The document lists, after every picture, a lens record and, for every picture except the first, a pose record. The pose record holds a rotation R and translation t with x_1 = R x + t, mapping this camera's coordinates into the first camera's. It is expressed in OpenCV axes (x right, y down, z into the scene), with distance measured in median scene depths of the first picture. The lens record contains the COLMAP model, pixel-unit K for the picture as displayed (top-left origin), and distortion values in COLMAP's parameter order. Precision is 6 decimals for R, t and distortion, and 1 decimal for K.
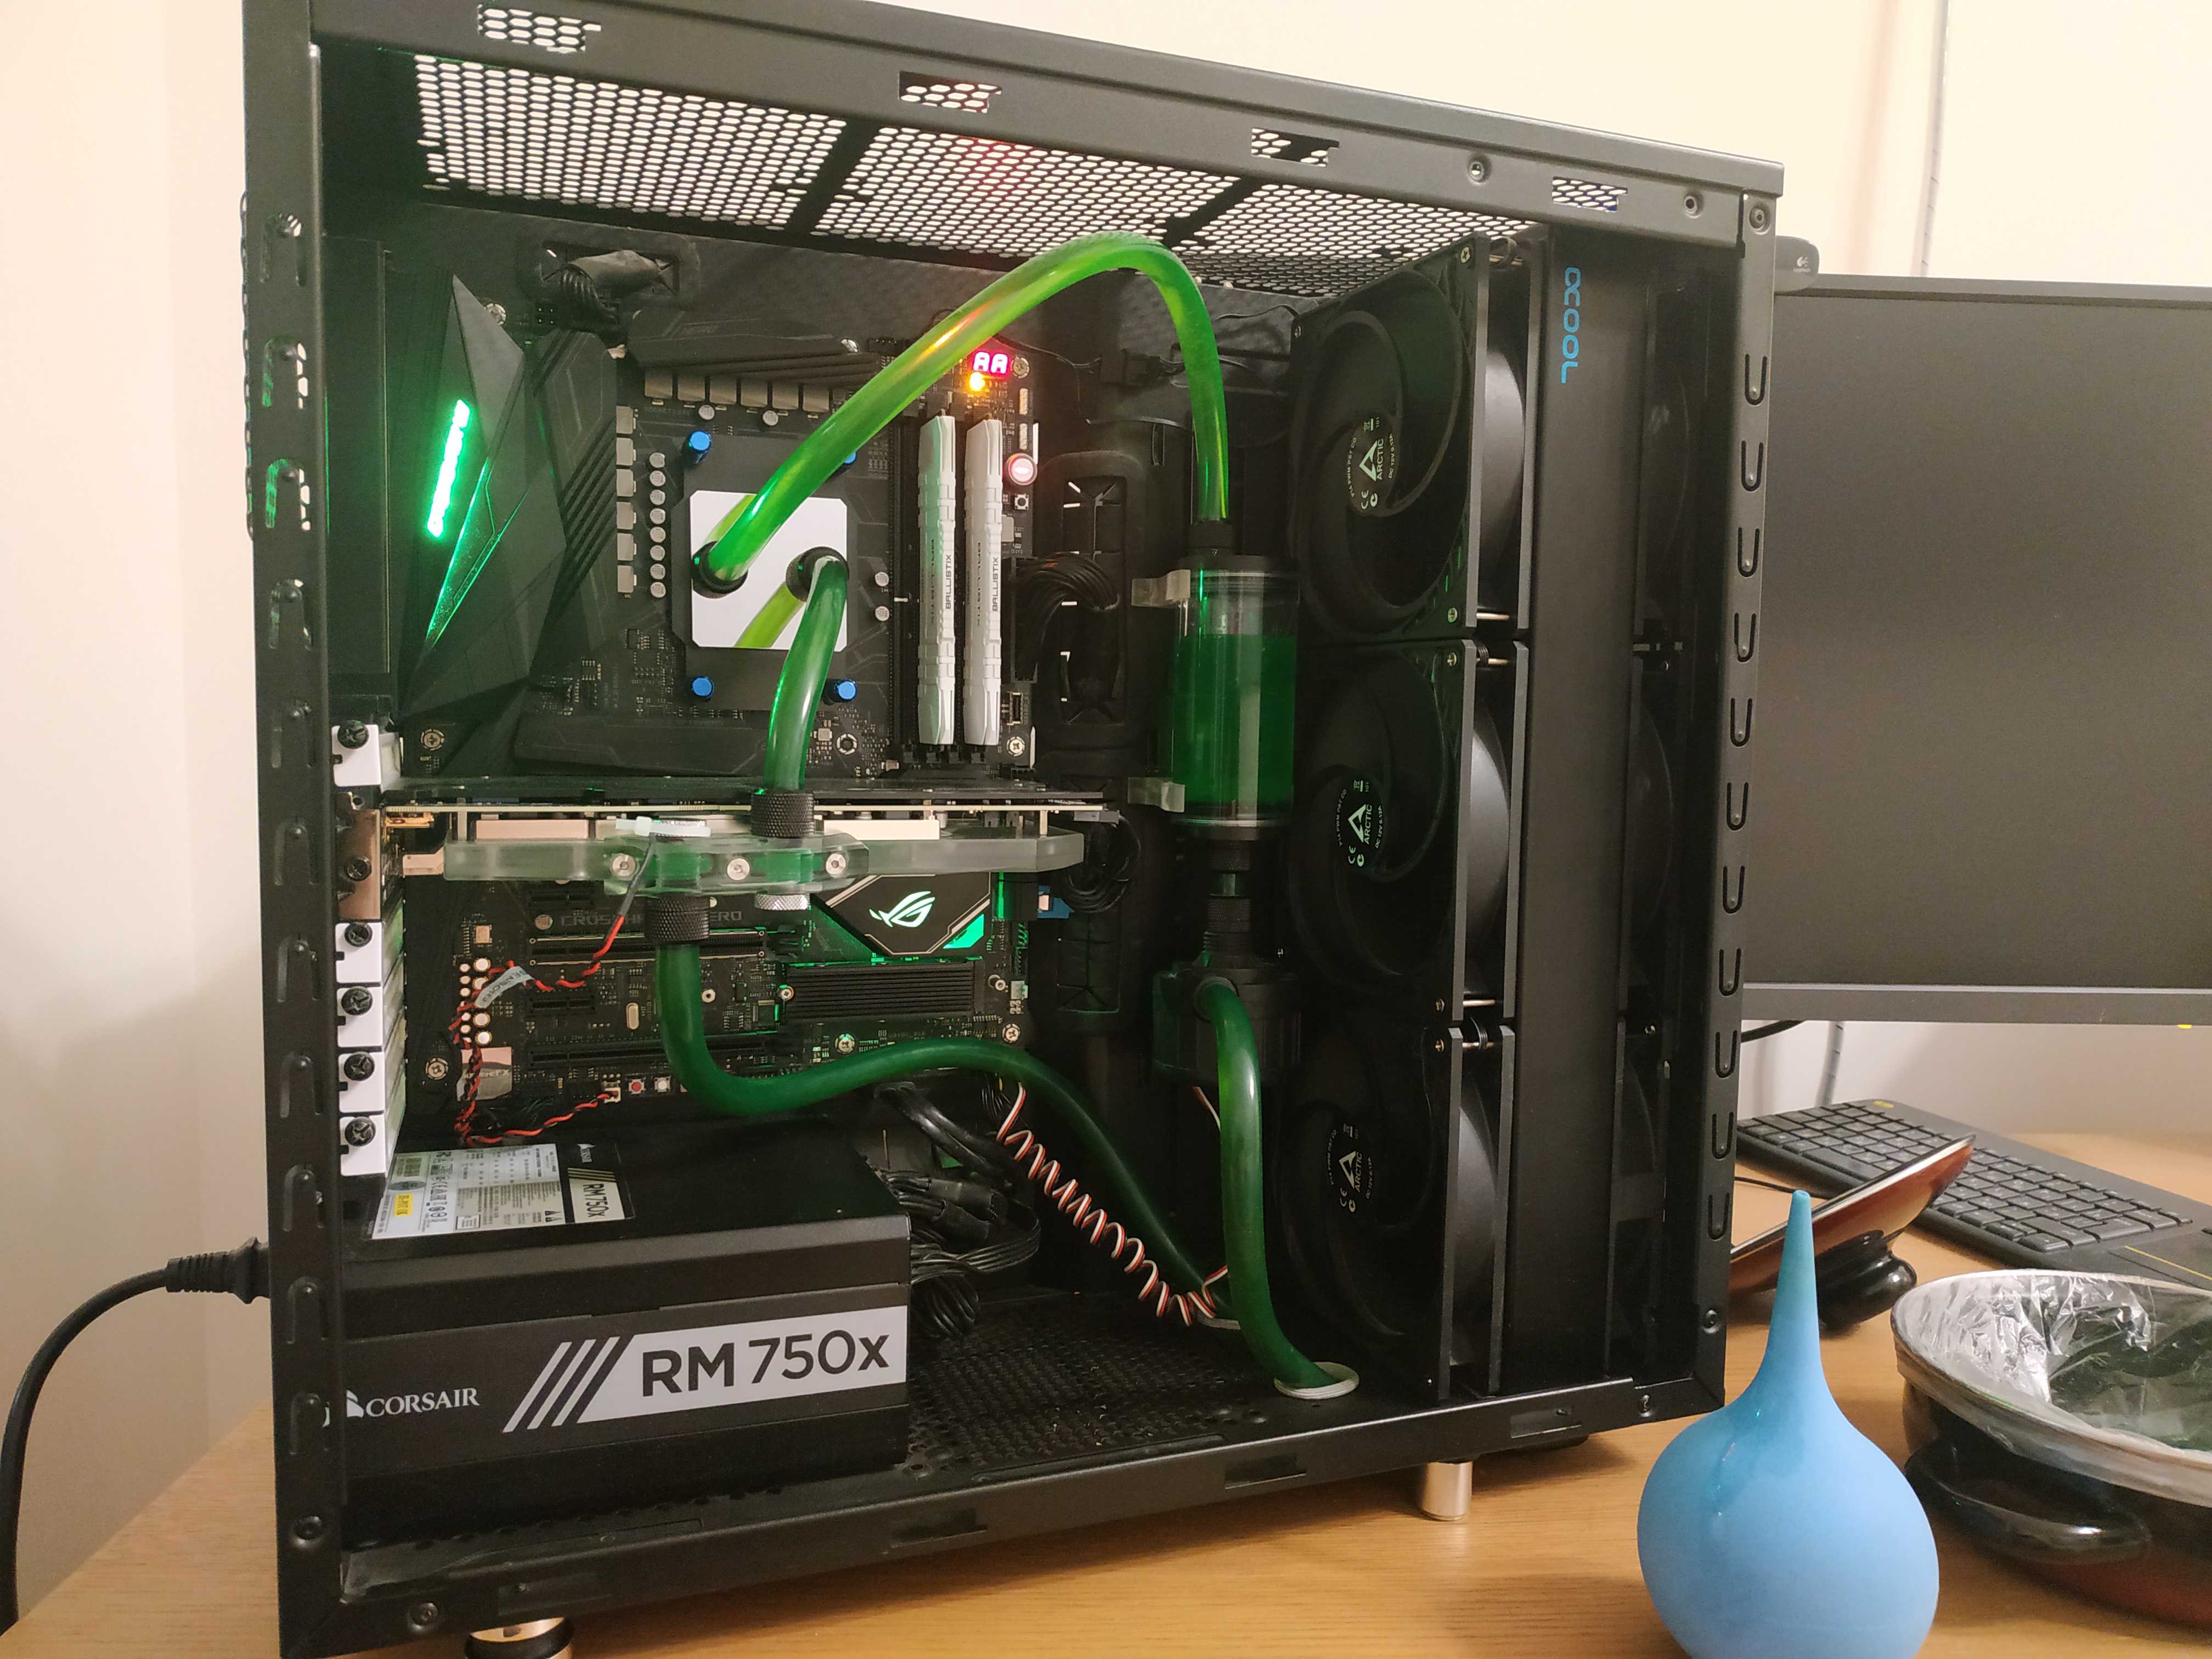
lens RADIAL K [[1600.1, 0, 1116.7], [0, 1600.1, 835.3], [0, 0, 1]] dist [0.031075, -0.048002]
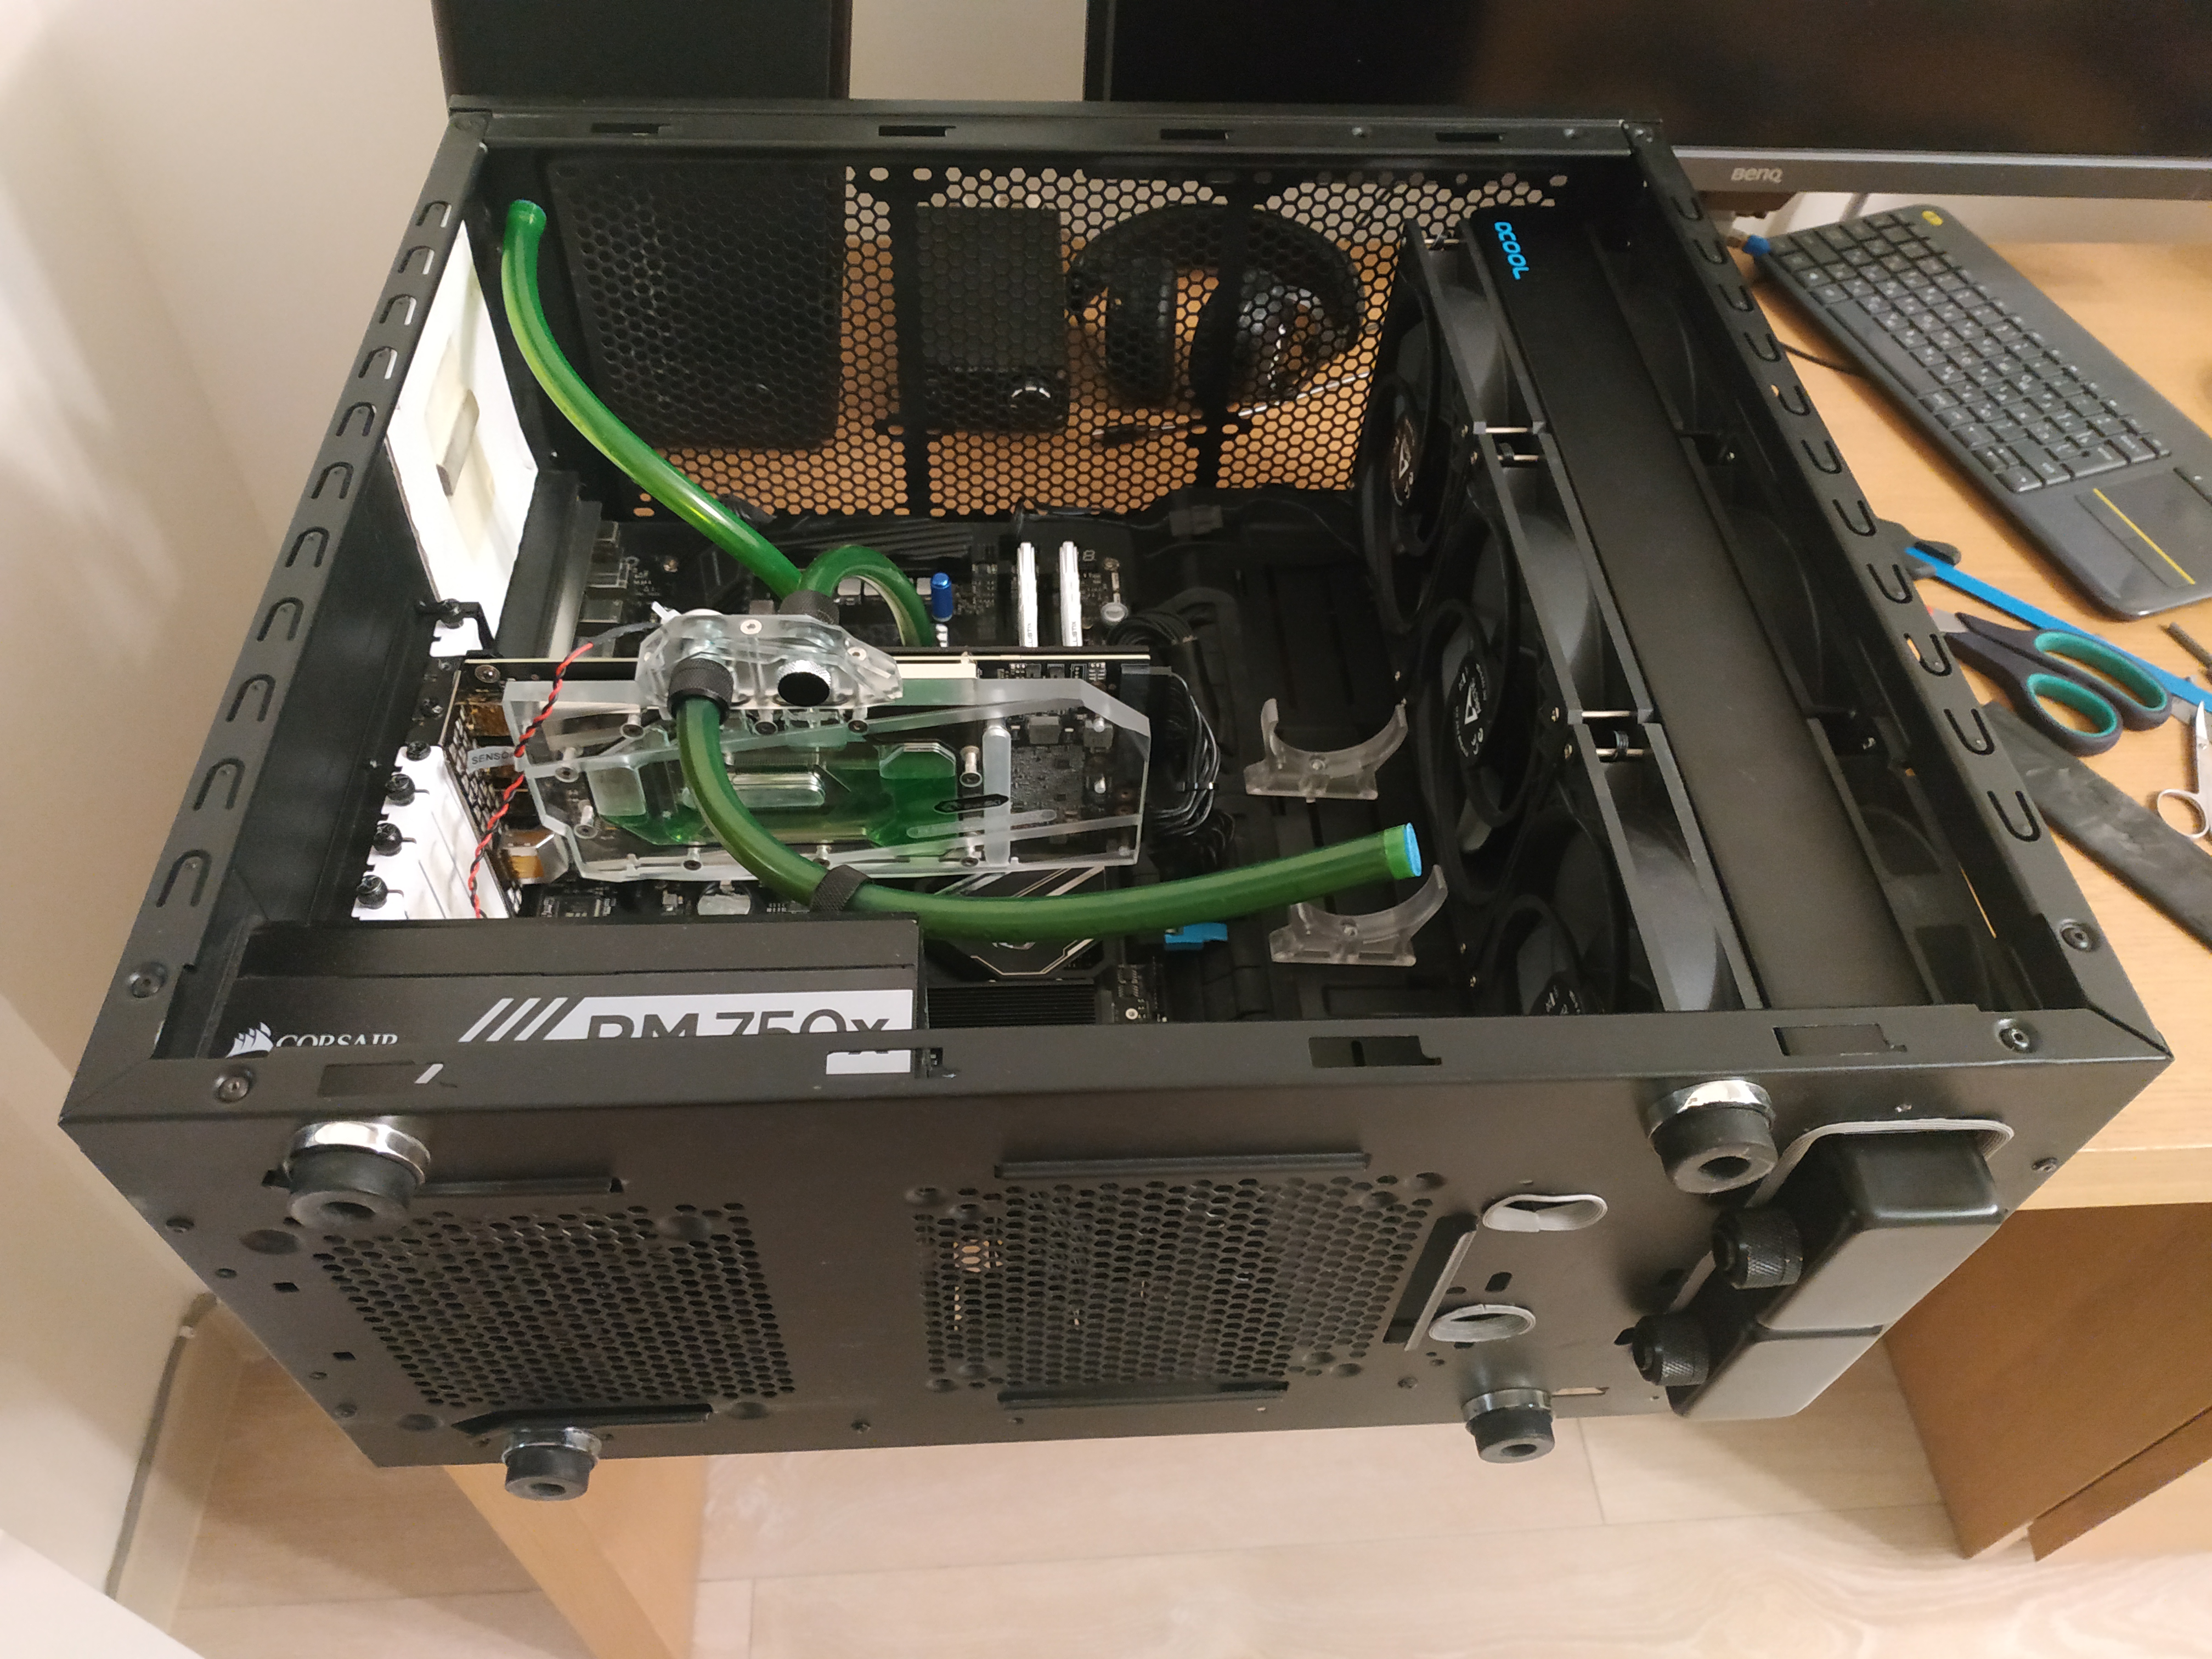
lens RADIAL K [[1599.7, 0, 1091.7], [0, 1599.7, 817.7], [0, 0, 1]] dist [0.000665, -0.000879]
pose [[0.945345, -0.255665, -0.202381, 0.129713], [0.049730, 0.726450, -0.685418, 0.722601], [0.322257, 0.637892, 0.699460, 0.373223]]
